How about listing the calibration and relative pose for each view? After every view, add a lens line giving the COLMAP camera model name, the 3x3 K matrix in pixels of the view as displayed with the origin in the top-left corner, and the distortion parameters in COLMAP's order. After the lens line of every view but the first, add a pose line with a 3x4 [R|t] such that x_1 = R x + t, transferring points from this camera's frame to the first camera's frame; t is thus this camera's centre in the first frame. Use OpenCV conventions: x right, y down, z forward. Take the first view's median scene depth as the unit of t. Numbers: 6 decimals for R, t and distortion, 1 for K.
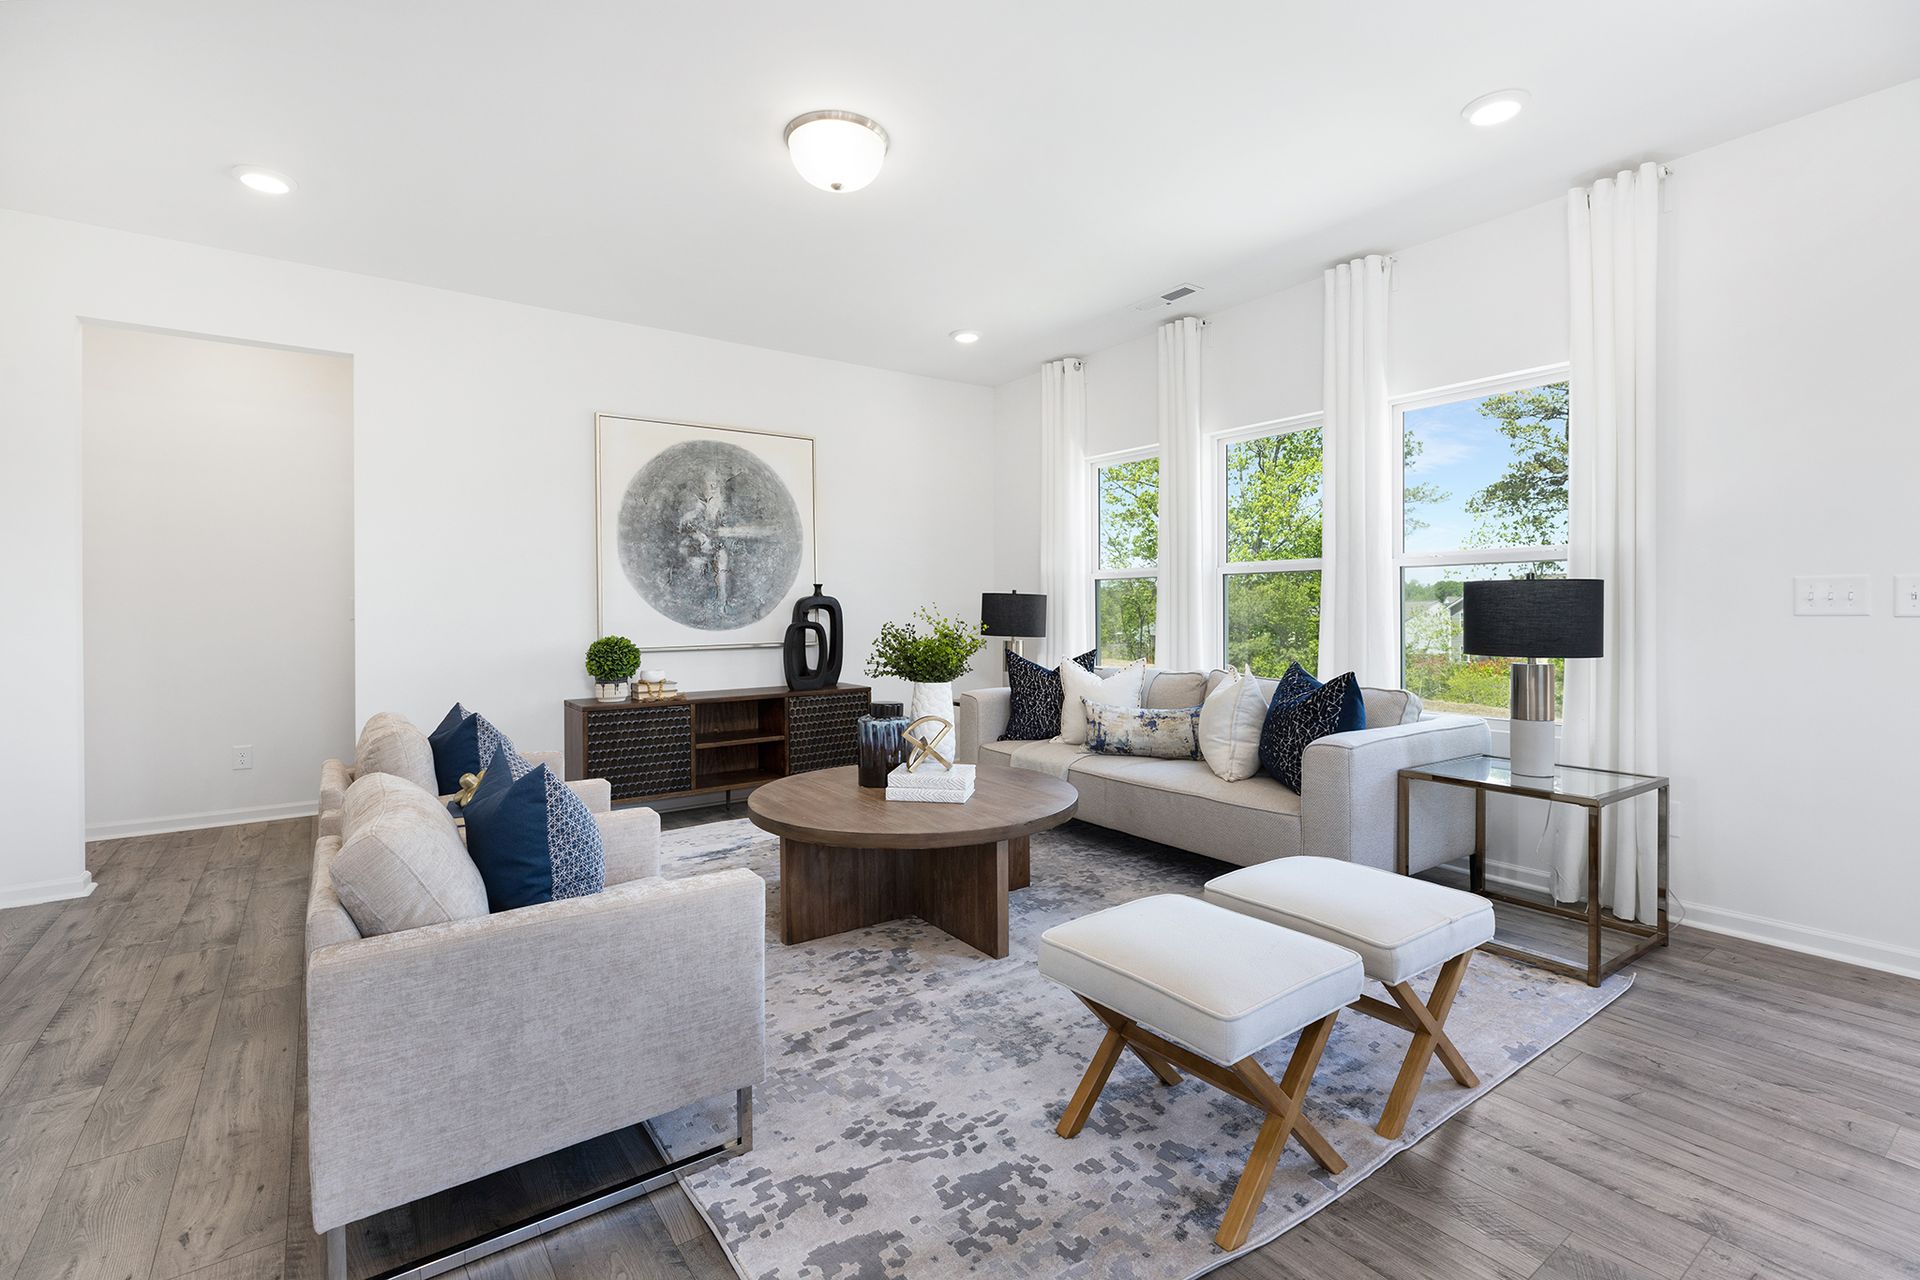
lens RADIAL K [[878.5, 0, 958.7], [0, 878.5, 617.2], [0, 0, 1]] dist [0.002098, 0.000127]
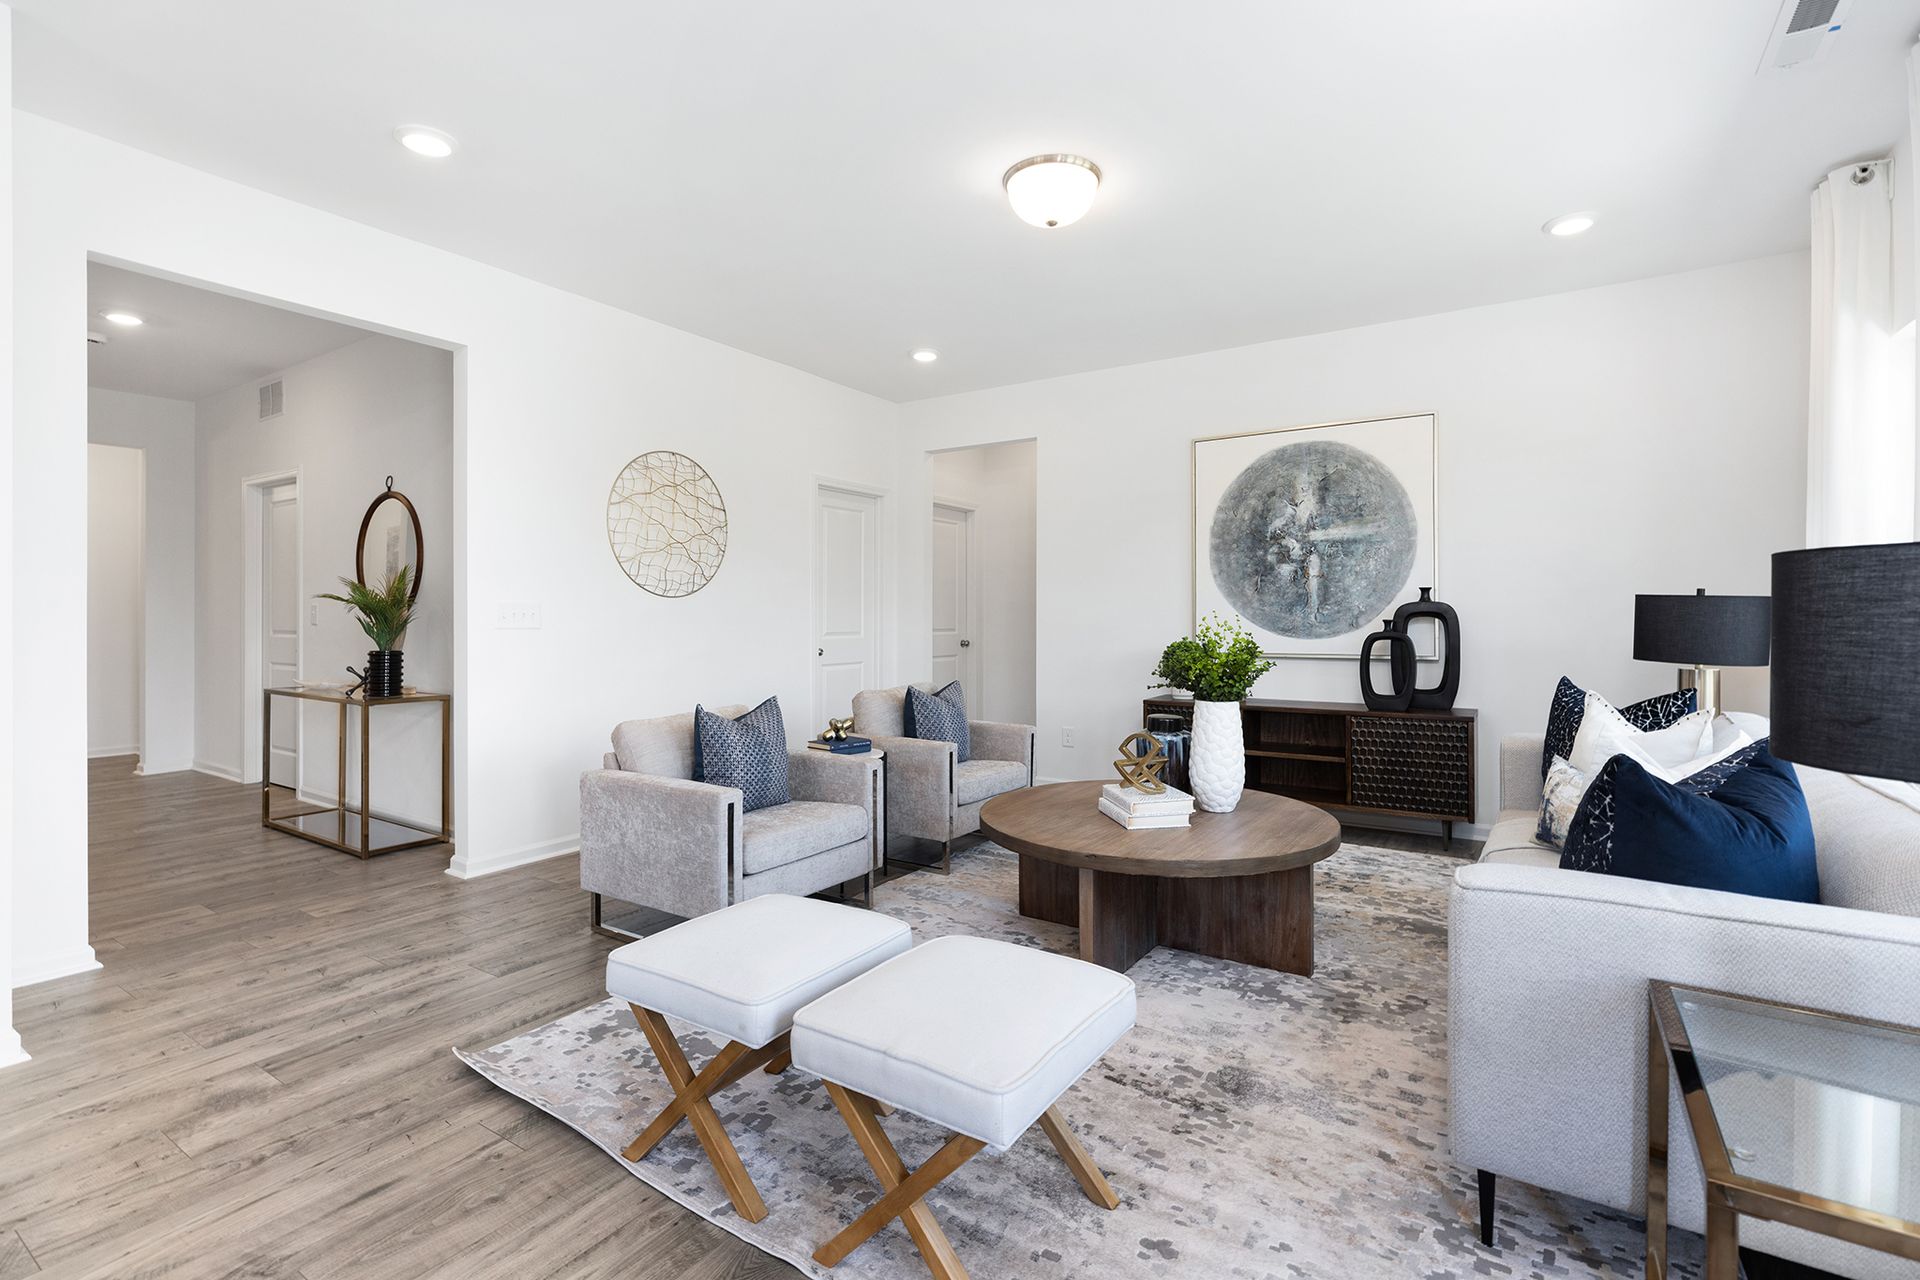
lens RADIAL K [[878.5, 0, 958.7], [0, 878.5, 617.2], [0, 0, 1]] dist [0.002098, 0.000127]
pose [[0.355658, 0.005731, -0.934599, 0.512902], [-0.011499, 0.999932, 0.001756, -0.006281], [0.934546, 0.010122, 0.355700, 0.321209]]
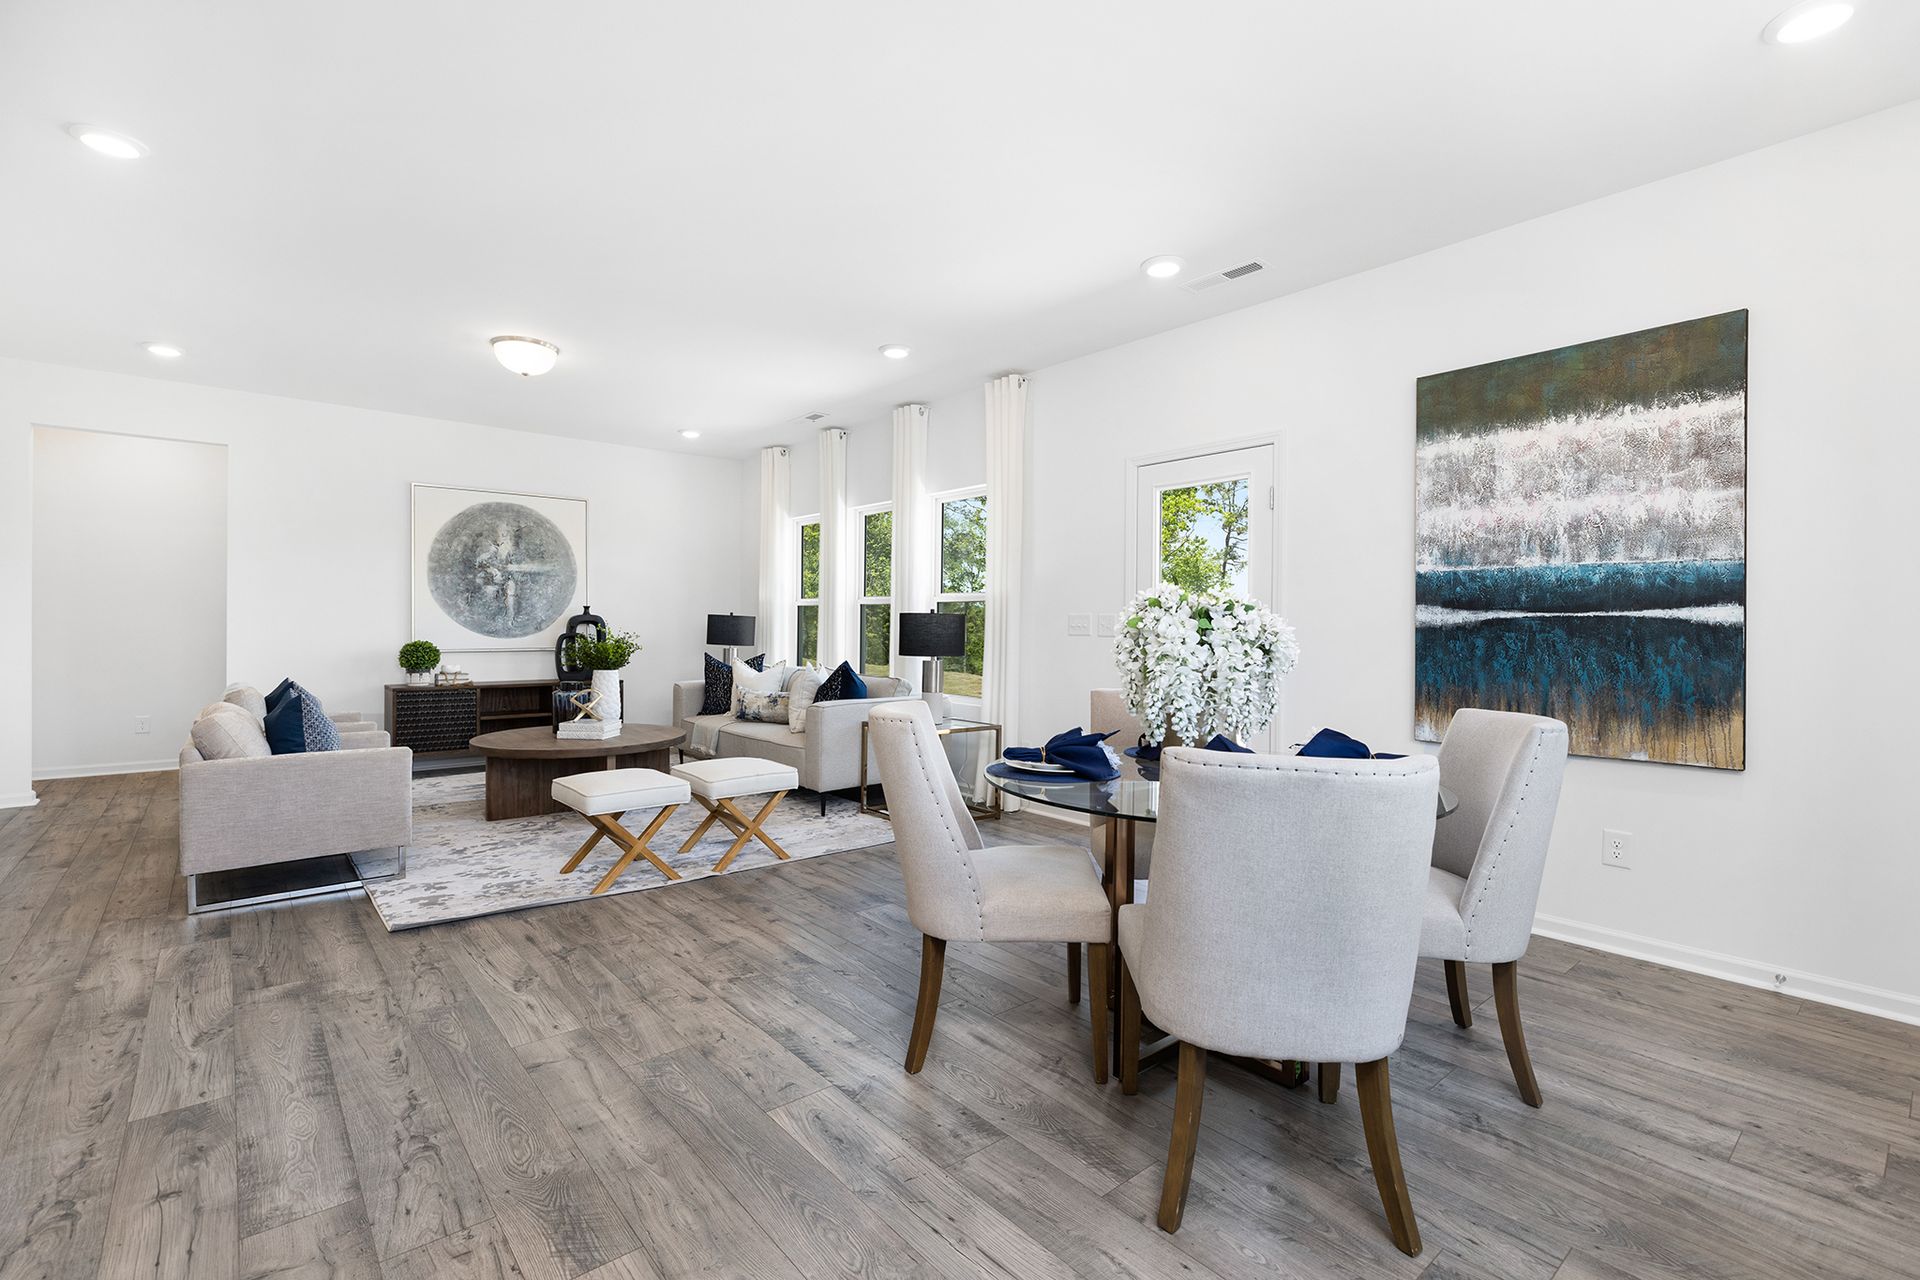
lens RADIAL K [[863.8, 0, 960.0], [0, 863.8, 640.0], [0, 0, 1]] dist [-0.000139, -0.000225]
pose [[0.996727, 0.013951, 0.079624, 0.354779], [-0.014338, 0.999888, 0.004284, 0.001961], [-0.079555, -0.005412, 0.996816, -0.452067]]
